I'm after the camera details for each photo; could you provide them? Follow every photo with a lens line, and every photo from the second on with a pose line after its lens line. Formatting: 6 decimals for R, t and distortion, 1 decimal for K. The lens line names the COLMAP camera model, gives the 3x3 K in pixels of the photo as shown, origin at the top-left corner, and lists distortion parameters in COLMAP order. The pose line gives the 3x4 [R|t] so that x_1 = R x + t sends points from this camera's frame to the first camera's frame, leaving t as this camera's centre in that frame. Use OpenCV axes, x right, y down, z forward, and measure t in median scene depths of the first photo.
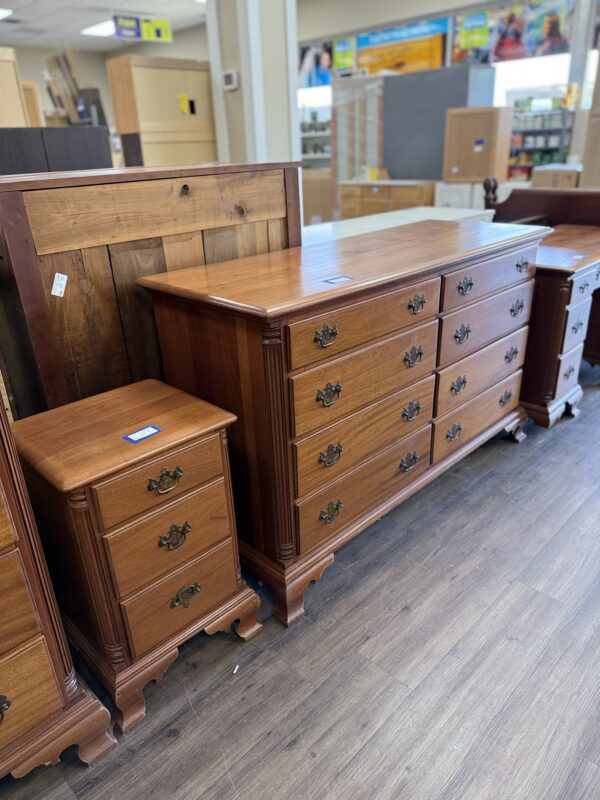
lens RADIAL K [[579.2, 0, 300.0], [0, 579.2, 400.0], [0, 0, 1]] dist [0.033531, -0.045741]
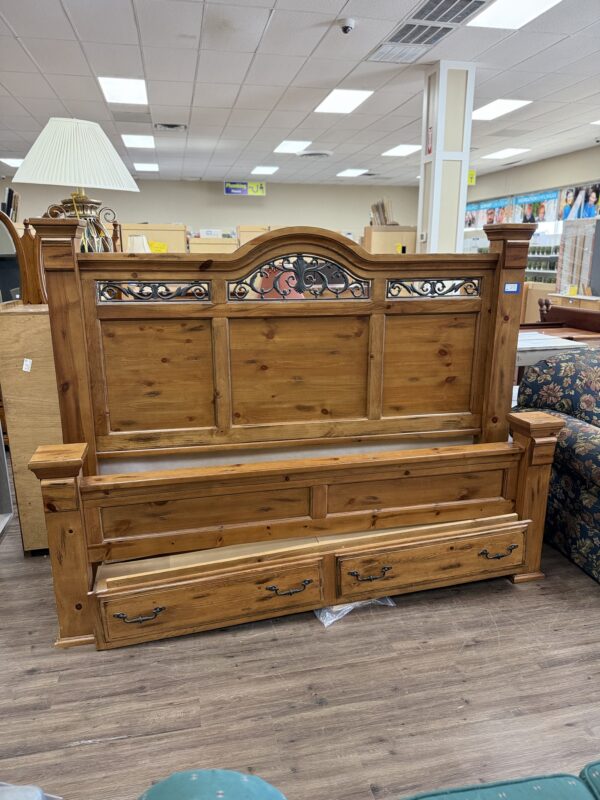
lens RADIAL K [[579.2, 0, 300.0], [0, 579.2, 400.0], [0, 0, 1]] dist [0.033531, -0.045741]
pose [[0.839271, 0.166675, -0.517536, 1.425051], [-0.242475, 0.966696, -0.081885, 0.454362], [0.486652, 0.194214, 0.851734, -1.560040]]
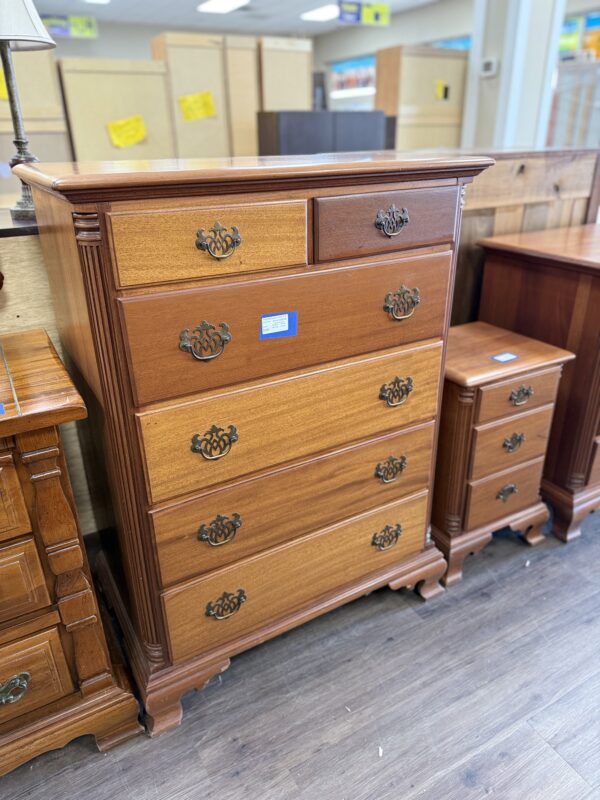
lens RADIAL K [[579.2, 0, 300.0], [0, 579.2, 400.0], [0, 0, 1]] dist [0.033531, -0.045741]
pose [[0.962939, 0.133476, -0.234376, -0.298140], [-0.127438, 0.991007, 0.040790, 0.118729], [0.237712, -0.009410, 0.971290, -0.273553]]
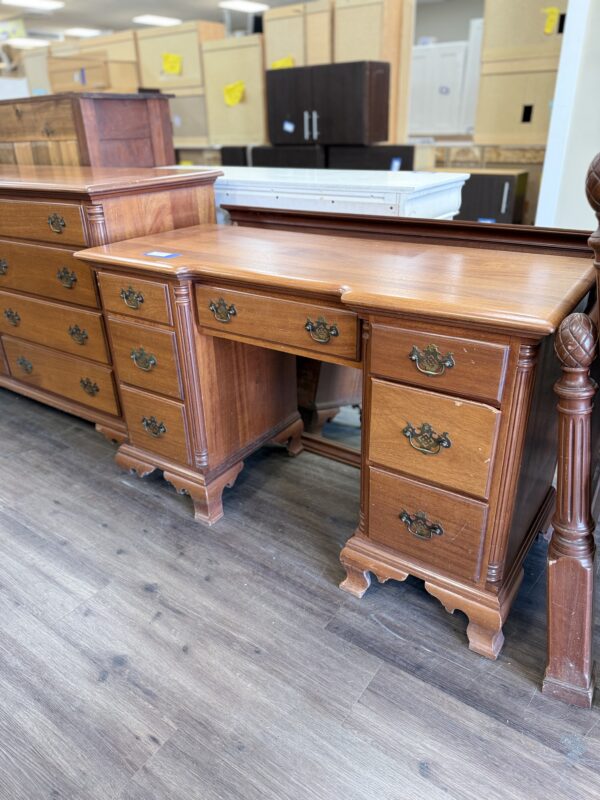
lens RADIAL K [[551.9, 0, 300.0], [0, 551.9, 400.0], [0, 0, 1]] dist [0.035628, -0.001192]
pose [[0.190513, 0.474575, -0.859350, 1.725871], [-0.378093, 0.843324, 0.381904, -0.591038], [0.905953, 0.252157, 0.340098, 1.413324]]
